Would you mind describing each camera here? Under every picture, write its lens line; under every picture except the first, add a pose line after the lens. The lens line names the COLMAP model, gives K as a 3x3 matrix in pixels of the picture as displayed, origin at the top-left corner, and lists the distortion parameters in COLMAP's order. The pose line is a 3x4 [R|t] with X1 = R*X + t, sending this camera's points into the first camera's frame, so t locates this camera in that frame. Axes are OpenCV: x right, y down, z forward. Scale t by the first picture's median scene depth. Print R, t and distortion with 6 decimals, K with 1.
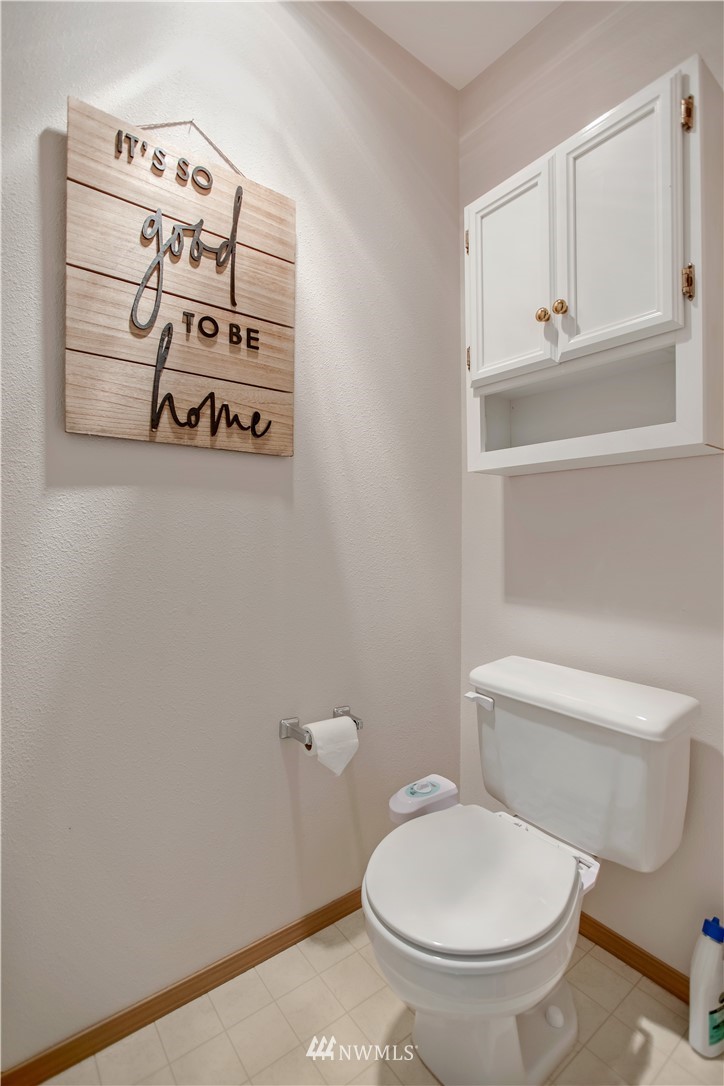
lens RADIAL K [[507.6, 0, 393.7], [0, 507.6, 528.6], [0, 0, 1]] dist [-0.017215, -0.000480]
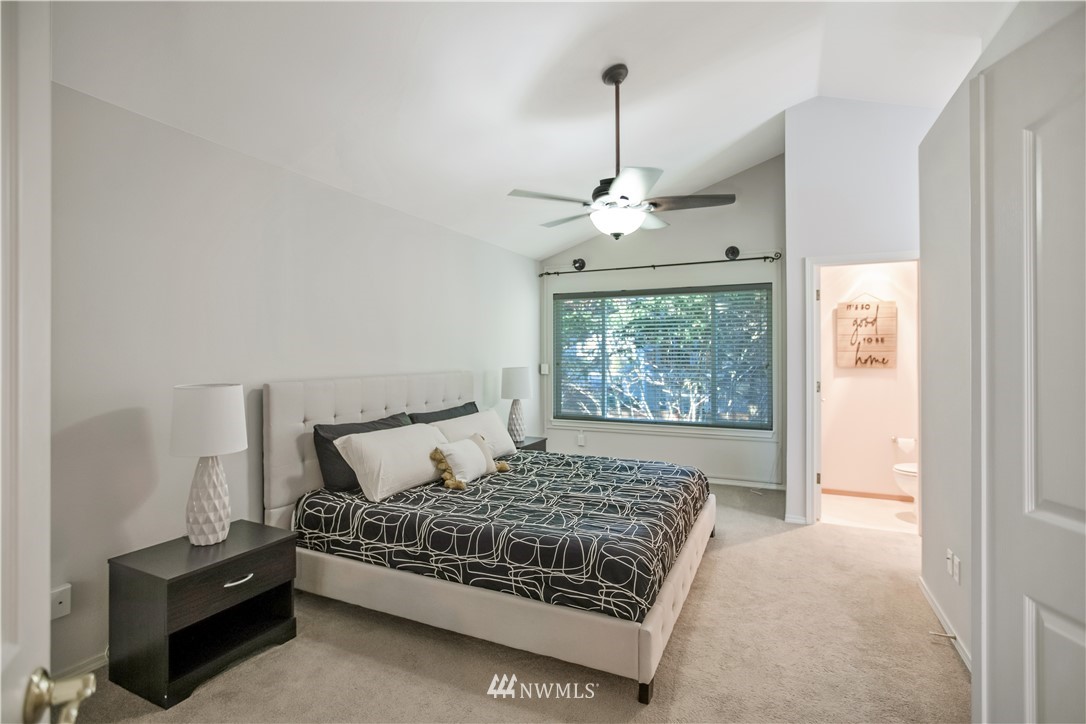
lens RADIAL K [[507.6, 0, 543.5], [0, 507.6, 359.1], [0, 0, 1]] dist [-0.017215, -0.000480]
pose [[0.429306, 0.005582, -0.903142, 2.351664], [-0.000687, 0.999983, 0.005854, -0.263727], [0.903159, -0.001893, 0.429302, -3.401704]]
